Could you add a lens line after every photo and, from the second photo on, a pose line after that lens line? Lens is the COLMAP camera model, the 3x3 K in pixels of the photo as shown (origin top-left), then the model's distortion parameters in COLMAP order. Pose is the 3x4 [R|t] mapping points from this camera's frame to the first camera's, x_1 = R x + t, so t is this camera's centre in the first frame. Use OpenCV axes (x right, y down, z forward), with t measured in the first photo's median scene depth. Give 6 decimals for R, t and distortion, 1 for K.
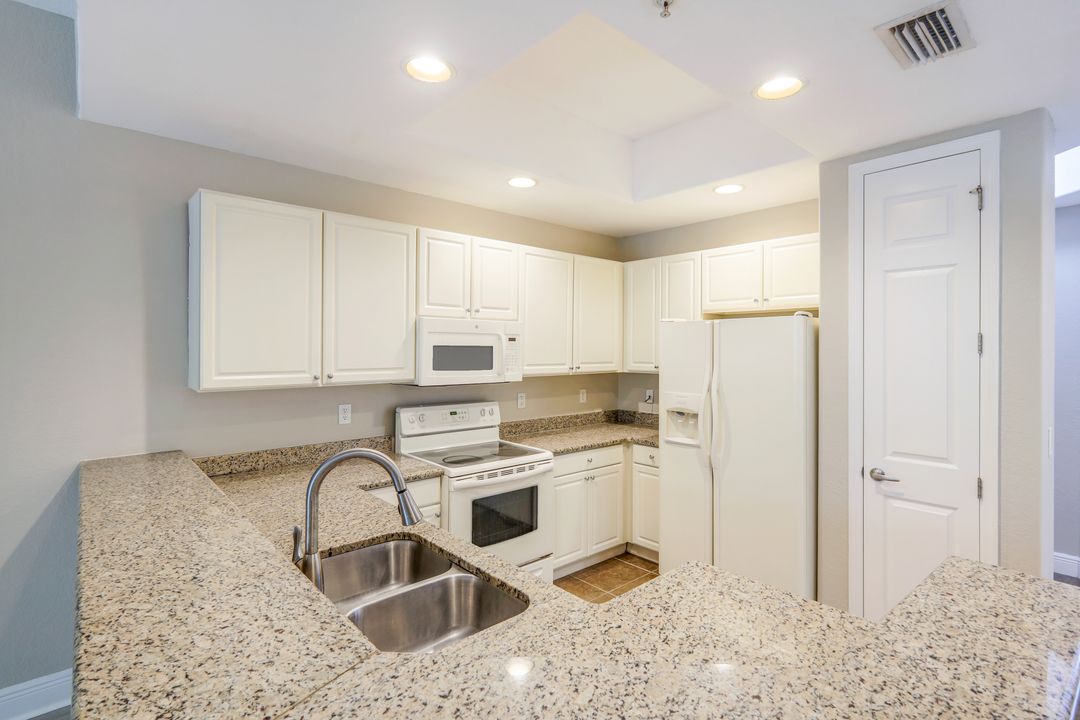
lens RADIAL K [[512.3, 0, 541.6], [0, 512.3, 350.8], [0, 0, 1]] dist [0.000525, -0.000788]
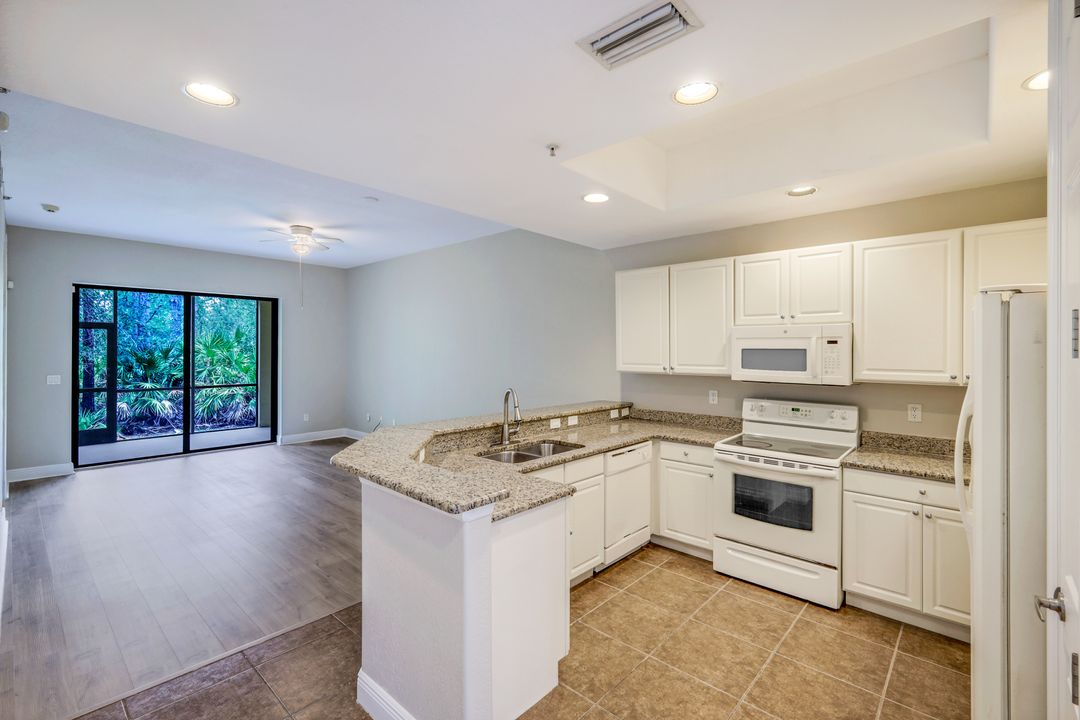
lens RADIAL K [[481.9, 0, 537.3], [0, 481.9, 352.8], [0, 0, 1]] dist [-0.000373, -0.000003]
pose [[0.096646, 0.005364, -0.995304, 1.069594], [-0.008668, 0.999952, 0.004547, -0.001573], [0.995281, 0.008188, 0.096688, 0.449086]]
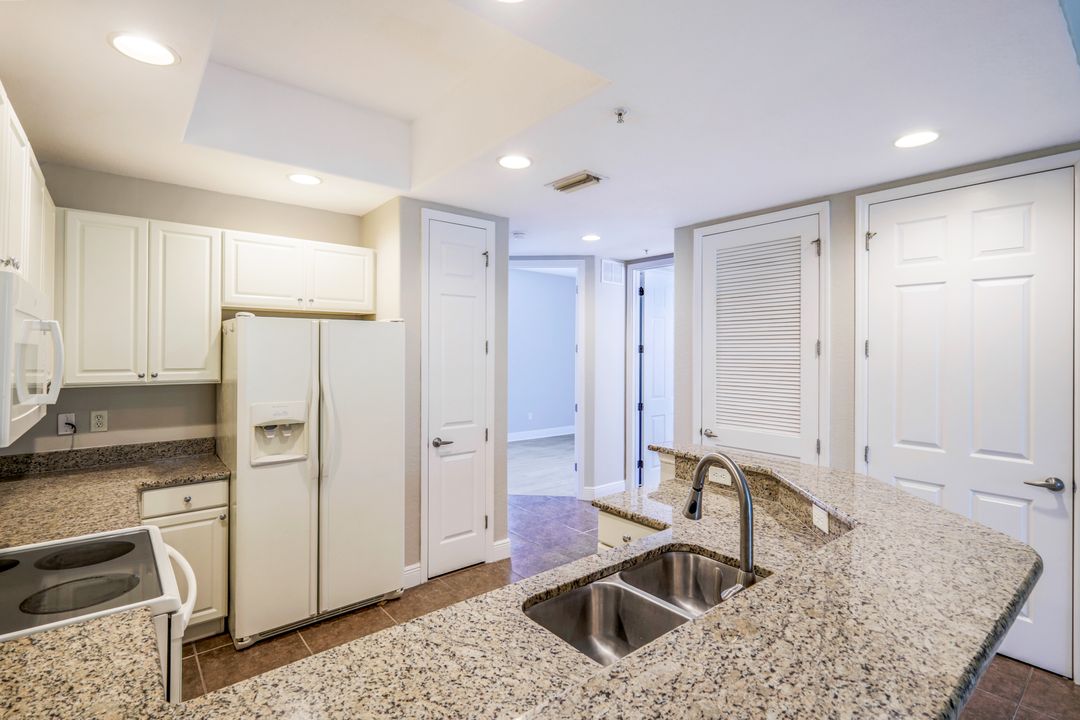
lens RADIAL K [[512.3, 0, 543.1], [0, 512.3, 352.0], [0, 0, 1]] dist [0.000525, -0.000788]
pose [[0.046569, -0.006616, 0.998893, -0.692450], [0.001080, 0.999978, 0.006573, -0.007854], [-0.998914, 0.000773, 0.046576, 0.653907]]
